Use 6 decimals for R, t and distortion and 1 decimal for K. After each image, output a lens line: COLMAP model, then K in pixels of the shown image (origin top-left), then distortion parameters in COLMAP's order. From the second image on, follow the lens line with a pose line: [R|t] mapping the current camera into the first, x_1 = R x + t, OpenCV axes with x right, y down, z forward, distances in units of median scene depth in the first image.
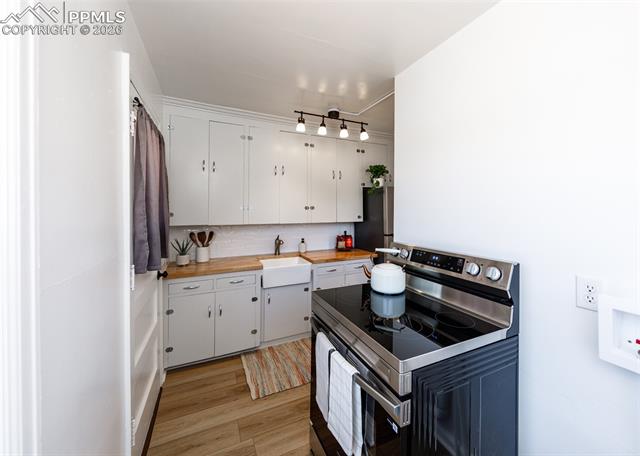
lens RADIAL K [[240.5, 0, 318.9], [0, 240.5, 218.3], [0, 0, 1]] dist [0.000132, 0.000093]
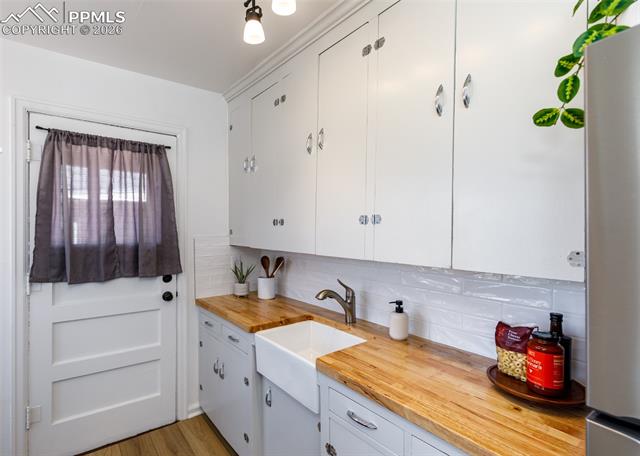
lens RADIAL K [[324.2, 0, 320.1], [0, 324.2, 230.3], [0, 0, 1]] dist [-0.000898, -0.000277]
pose [[0.221969, 0.011021, -0.974991, 0.454233], [-0.031213, 0.999504, 0.004192, -0.027799], [0.974554, 0.029502, 0.222203, 0.863323]]
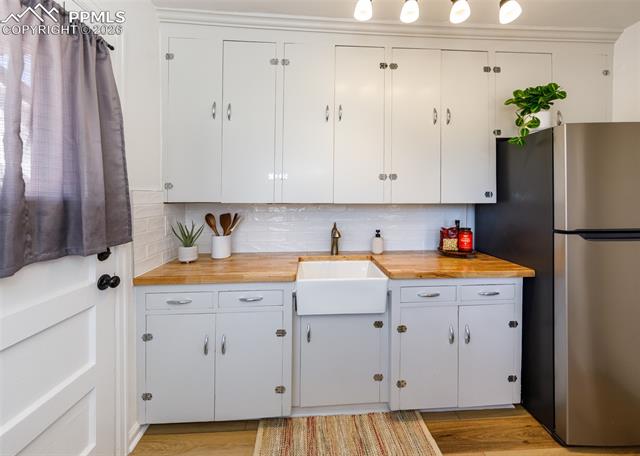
lens RADIAL K [[243.8, 0, 319.9], [0, 243.8, 201.9], [0, 0, 1]] dist [0.000595, 0.000027]
pose [[0.929926, 0.007573, -0.367668, 0.024971], [-0.013760, 0.999804, -0.014209, 0.028221], [0.367489, 0.018272, 0.929848, 0.426181]]
